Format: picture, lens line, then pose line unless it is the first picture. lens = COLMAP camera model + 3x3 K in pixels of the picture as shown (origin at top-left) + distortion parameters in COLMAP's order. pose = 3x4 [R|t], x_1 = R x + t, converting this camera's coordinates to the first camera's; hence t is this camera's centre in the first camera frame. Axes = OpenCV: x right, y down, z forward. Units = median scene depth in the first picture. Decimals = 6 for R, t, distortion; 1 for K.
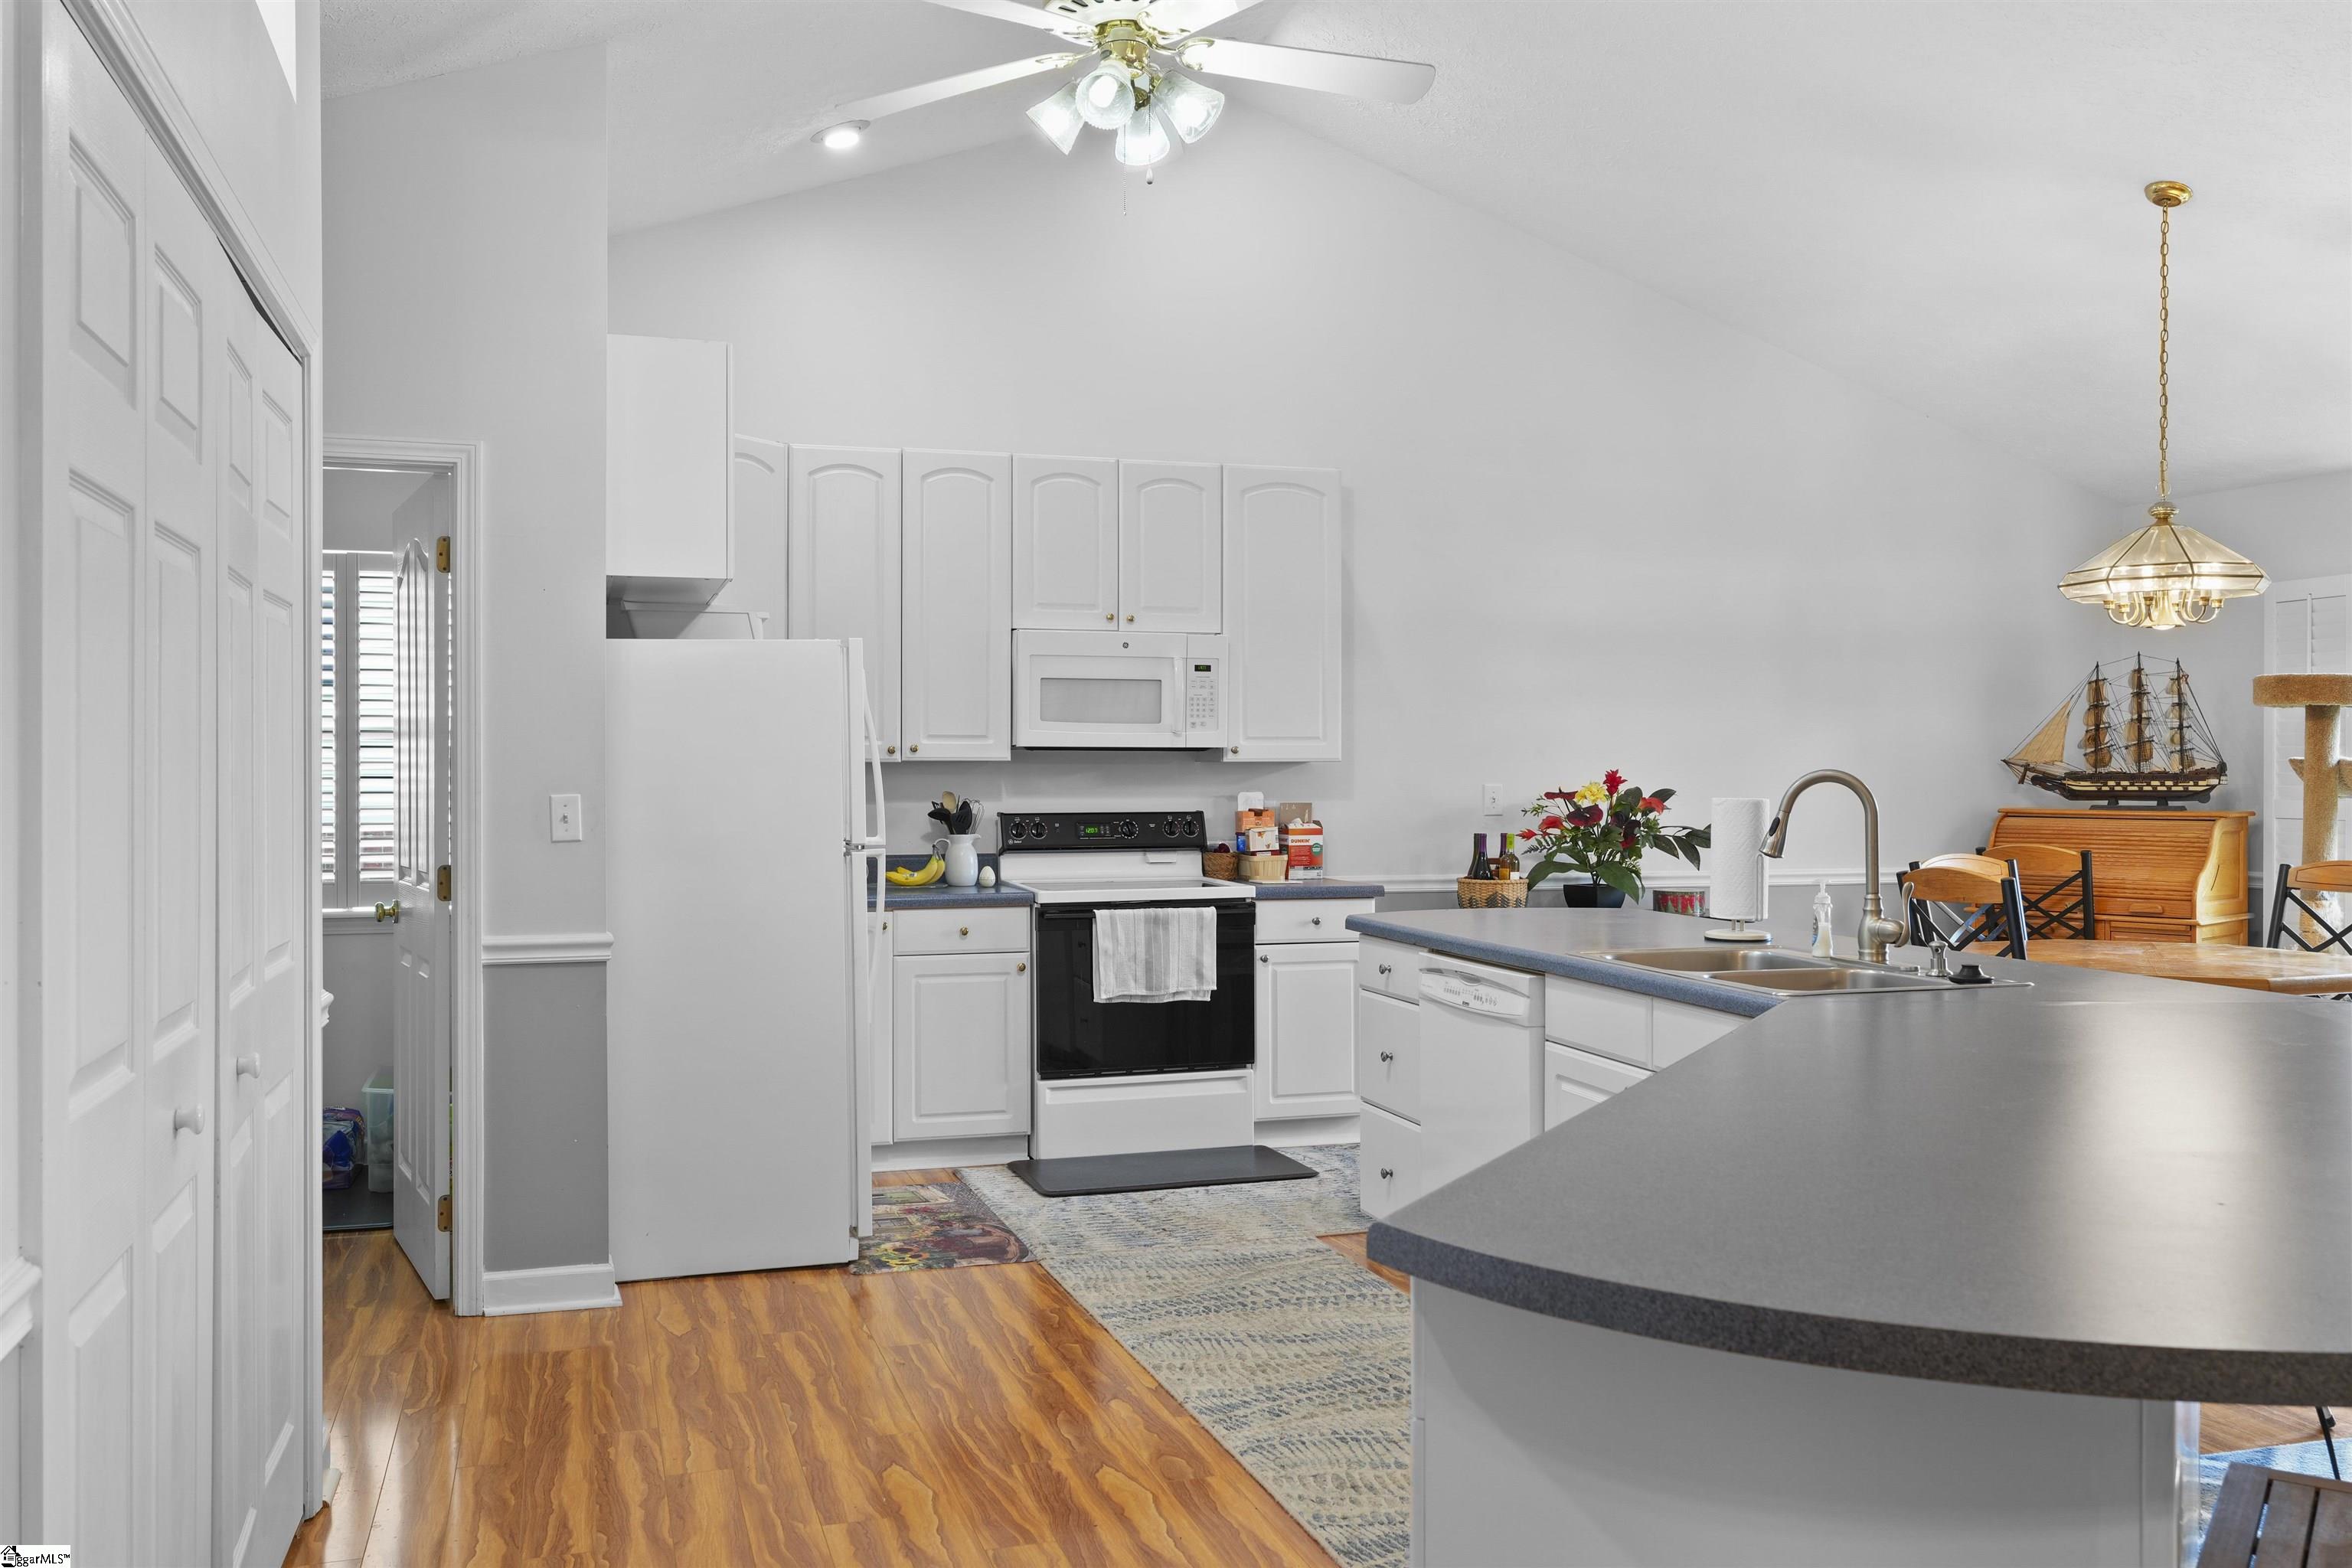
lens RADIAL K [[1984.4, 0, 1174.8], [0, 1984.4, 782.9], [0, 0, 1]] dist [0.000410, 0.001951]
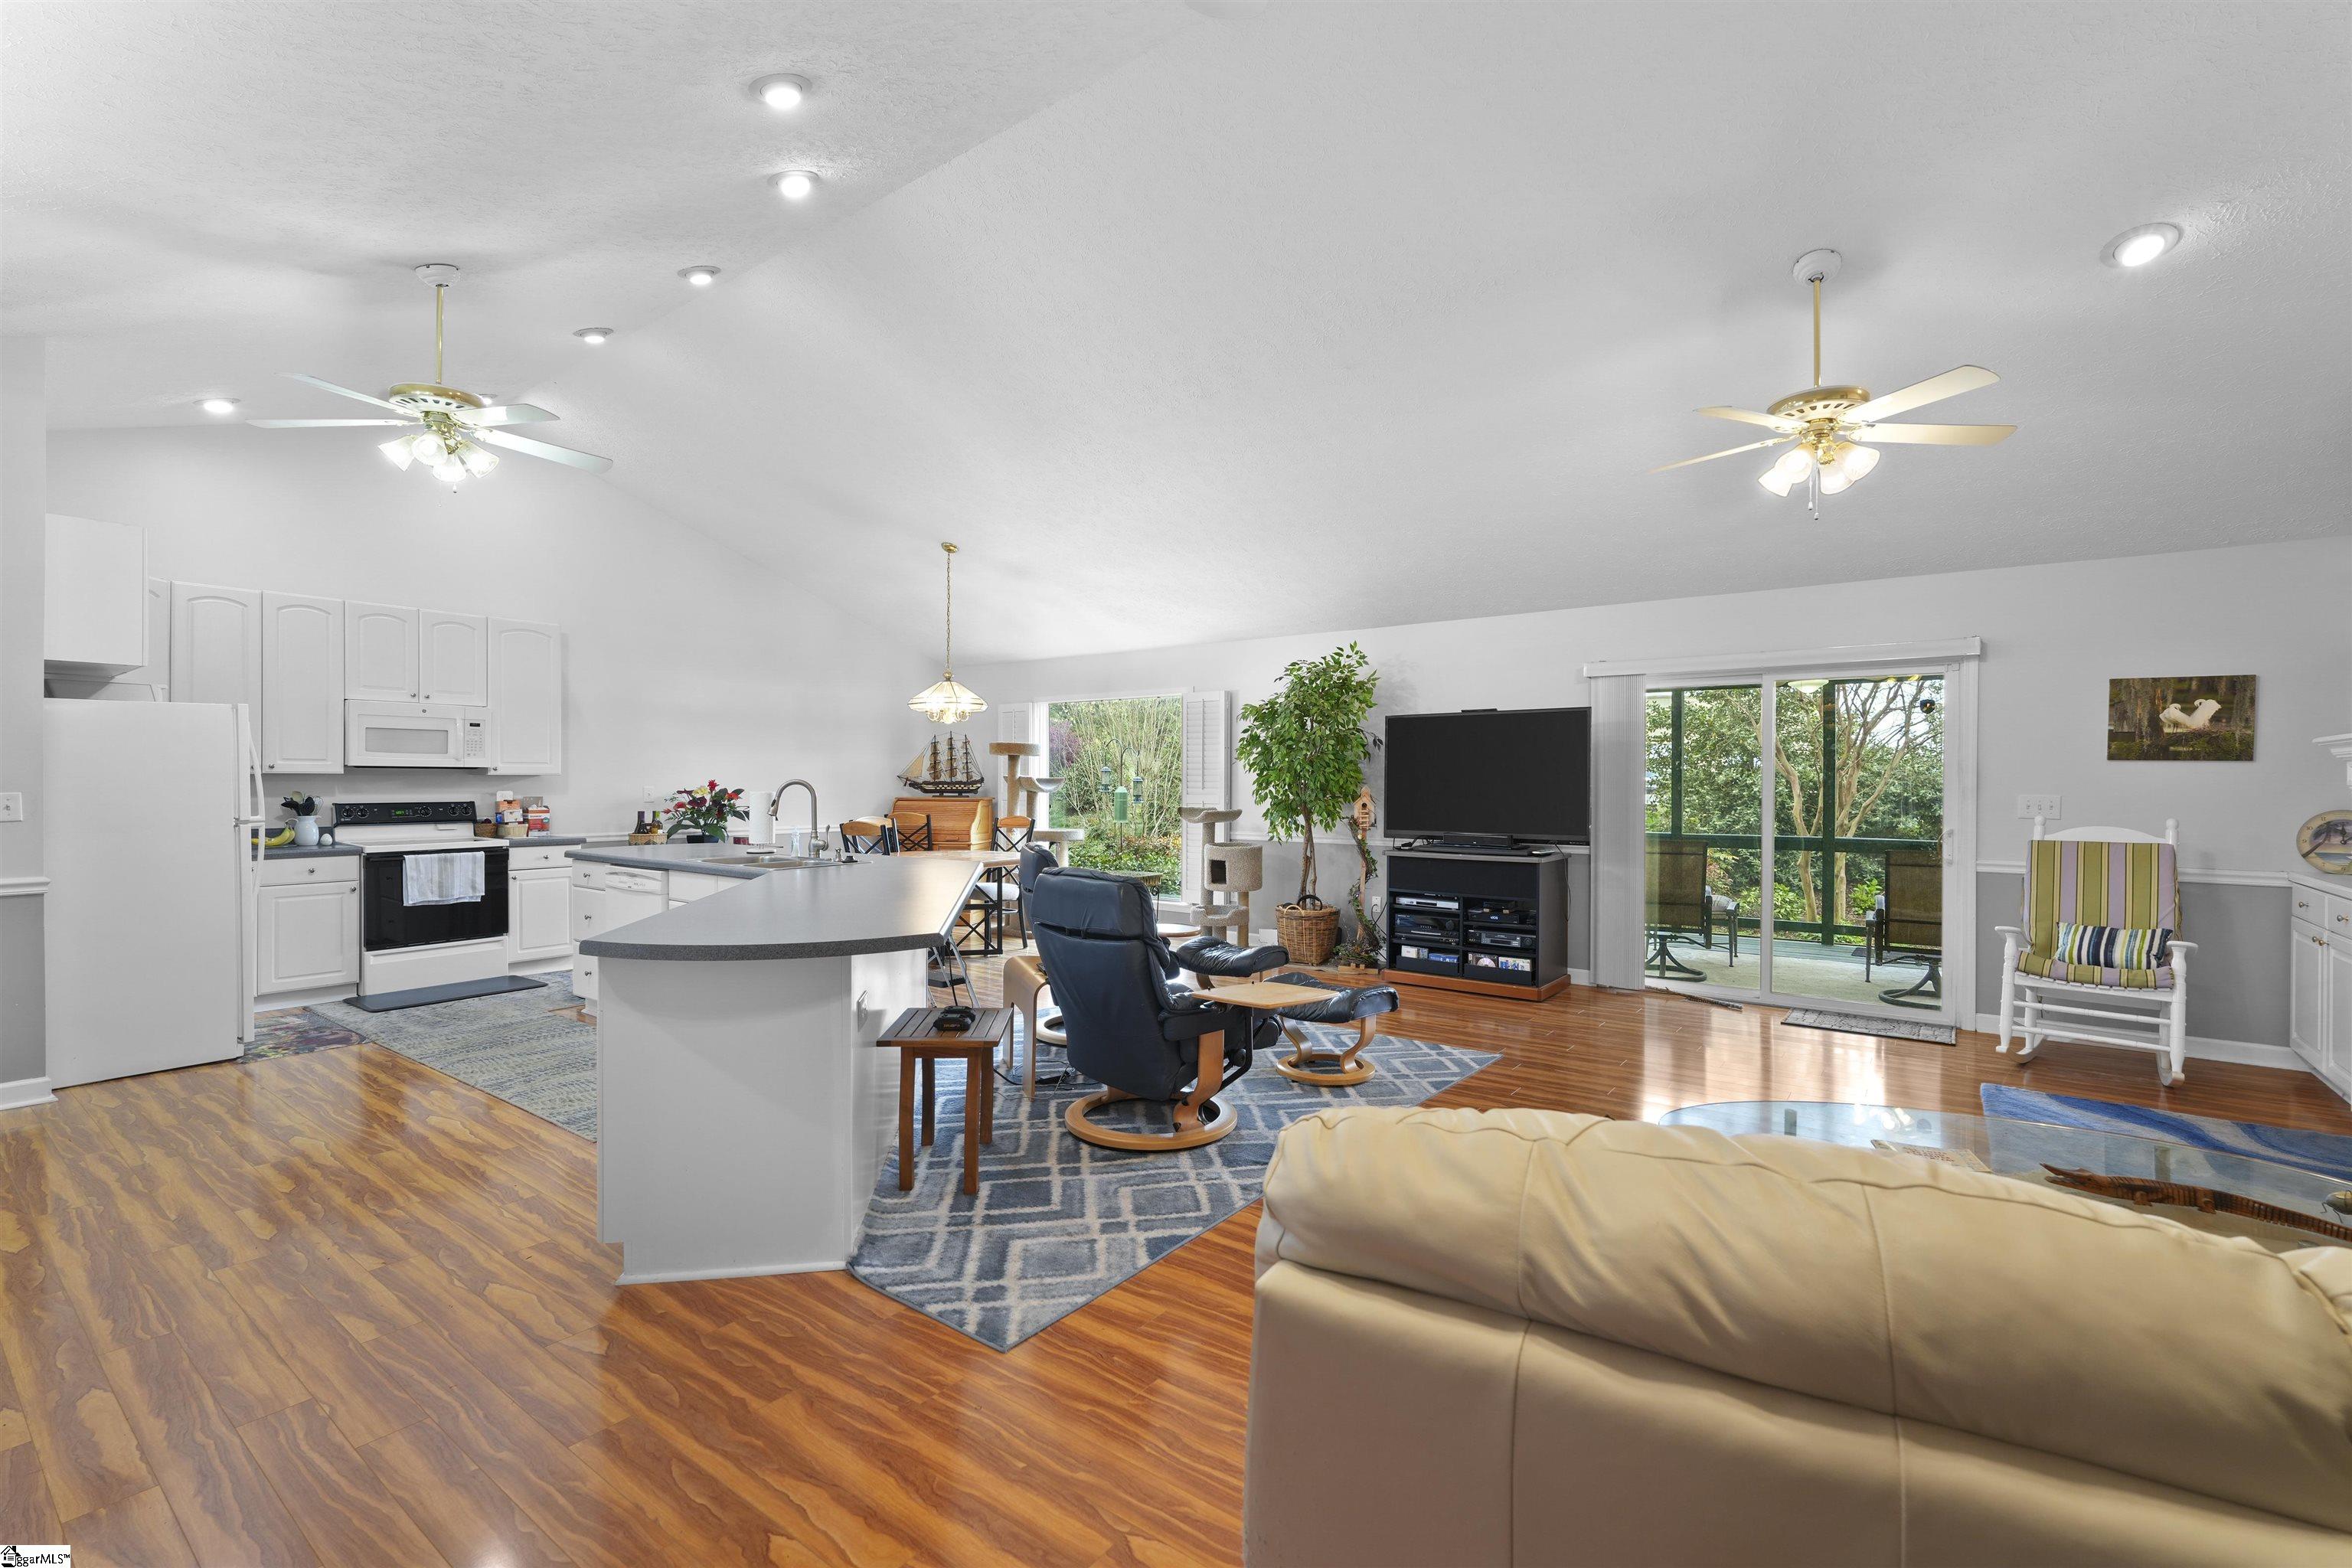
lens RADIAL K [[1021.4, 0, 1178.7], [0, 1021.4, 783.5], [0, 0, 1]] dist [0.002866, -0.000946]
pose [[0.807996, 0.000293, 0.589187, -0.022246], [0.002036, 0.999993, -0.003290, 0.002549], [-0.589184, 0.003858, 0.807990, -0.212826]]
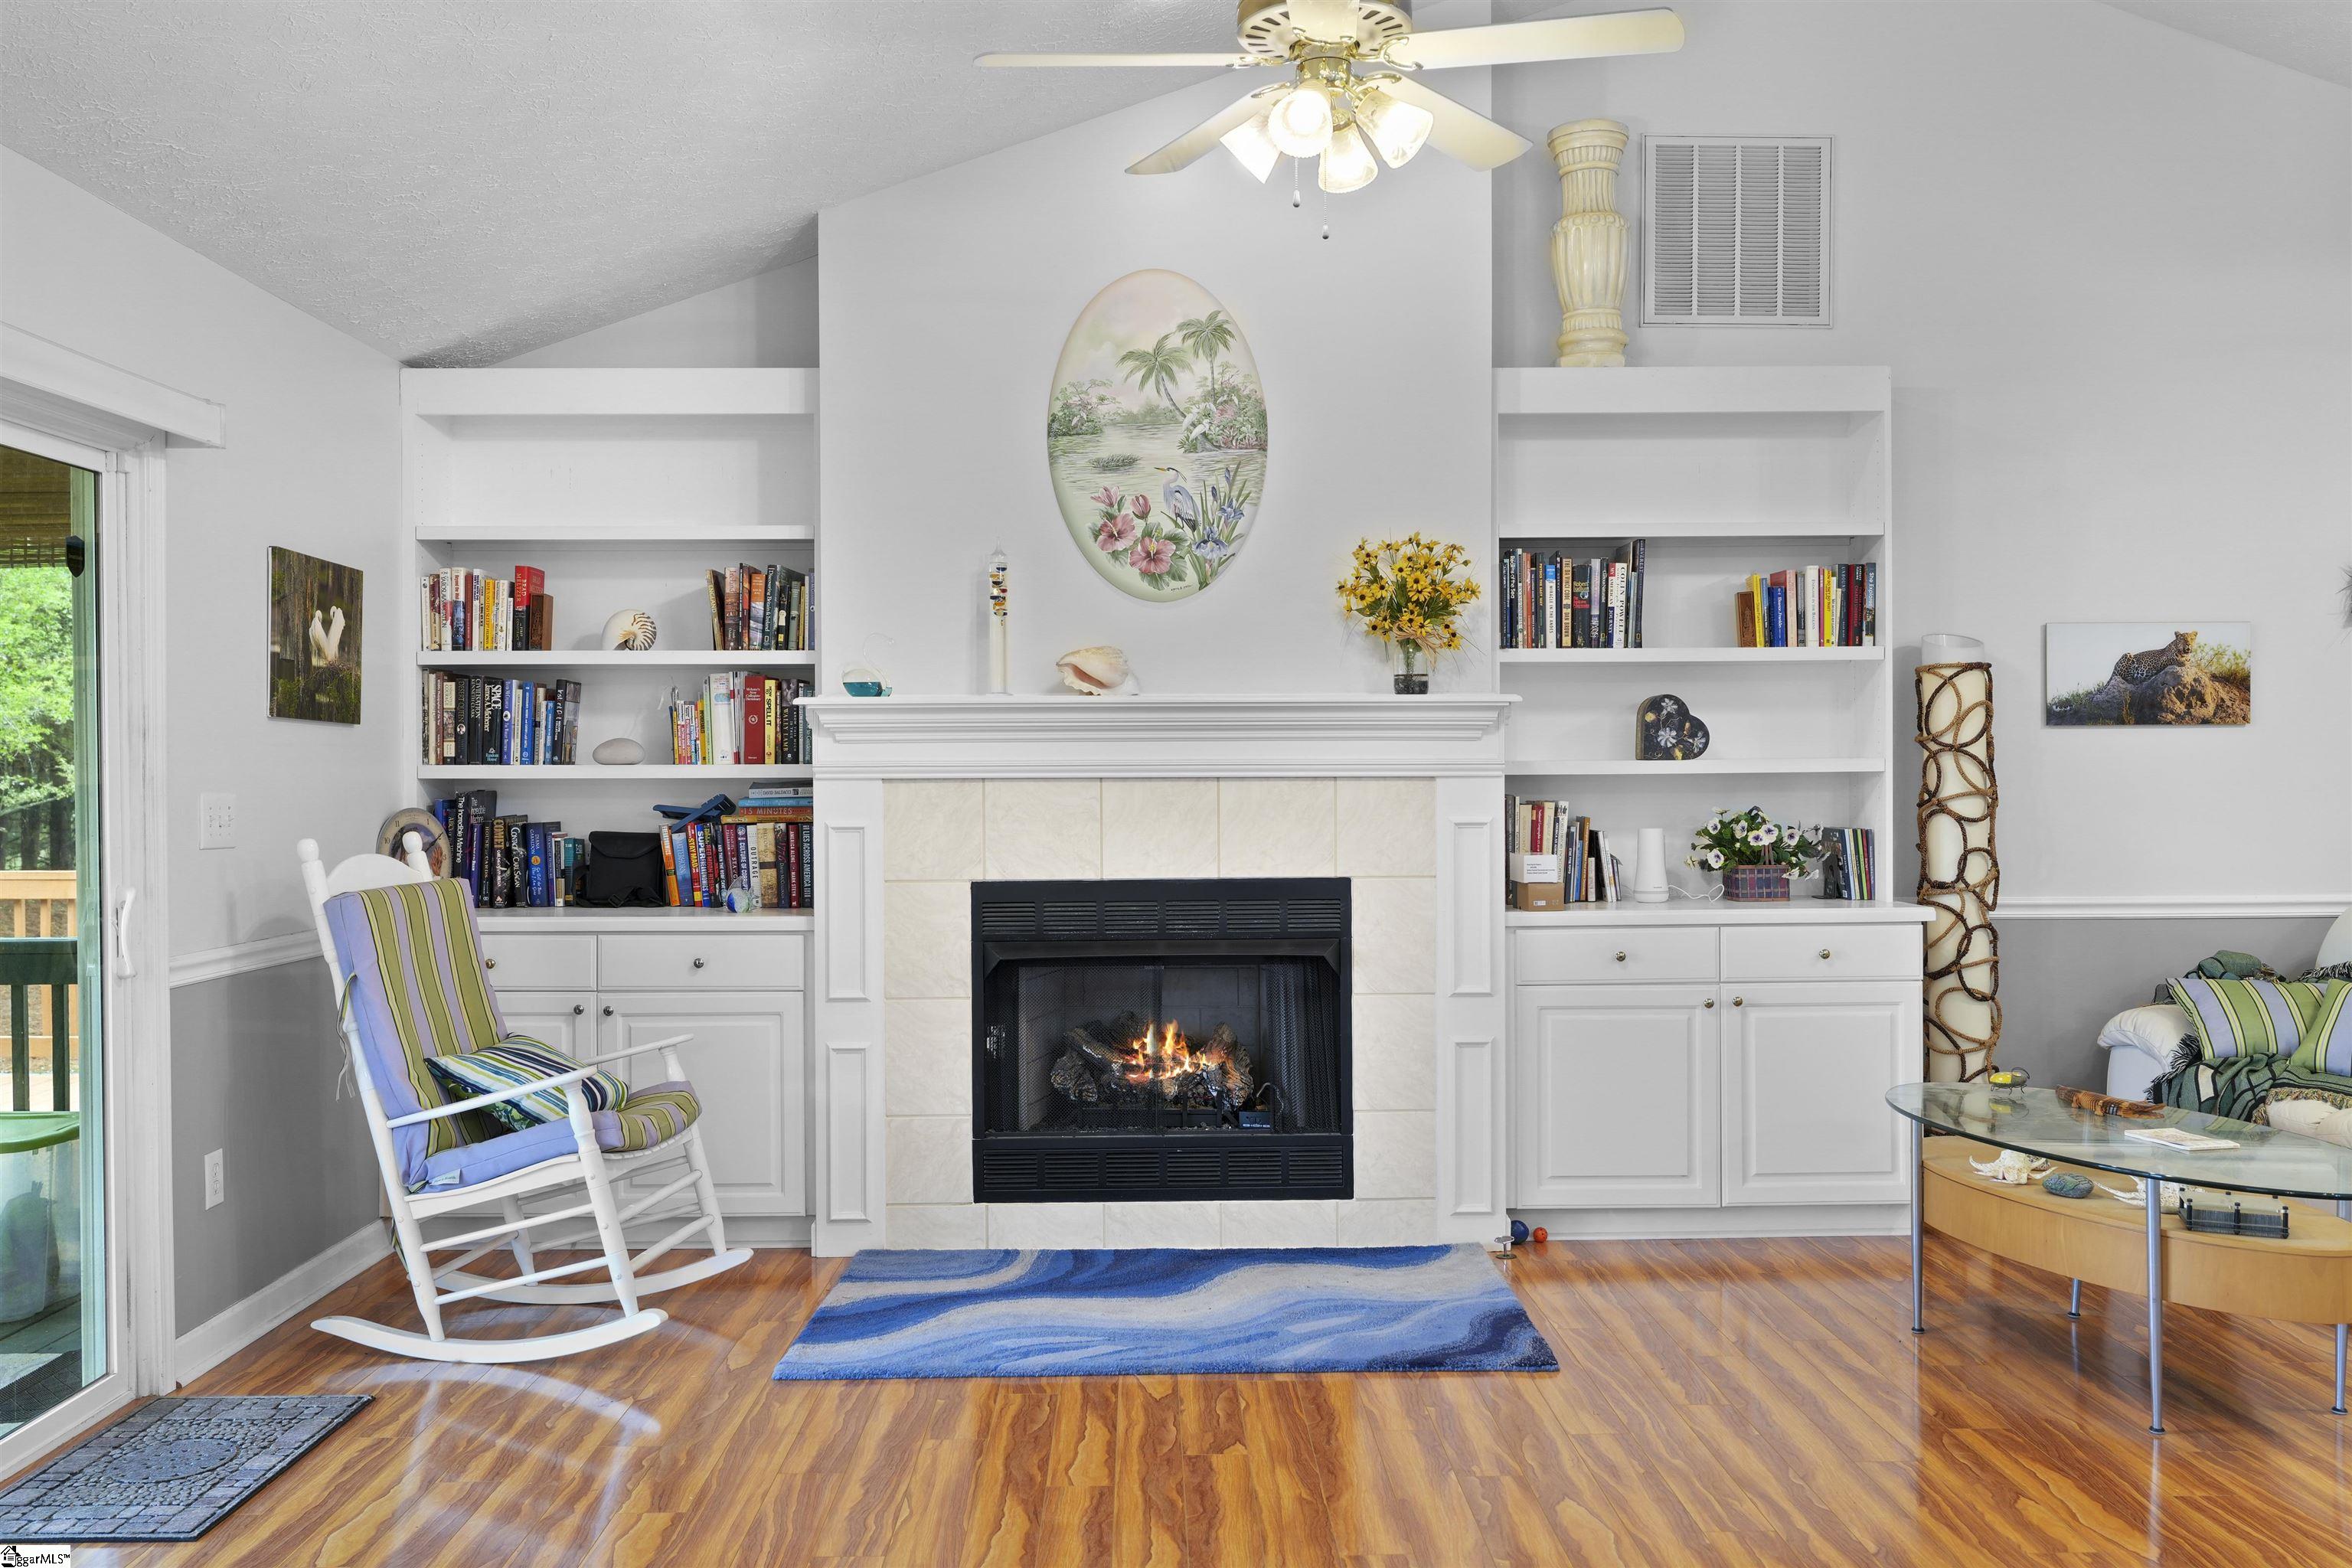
lens RADIAL K [[1984.4, 0, 1173.6], [0, 1984.4, 781.9], [0, 0, 1]] dist [0.000410, 0.001951]
pose [[-0.961585, 0.001366, 0.274505, 0.589562], [0.005973, 0.999855, 0.015950, -0.003277], [-0.274443, 0.016977, -0.961453, 0.741431]]
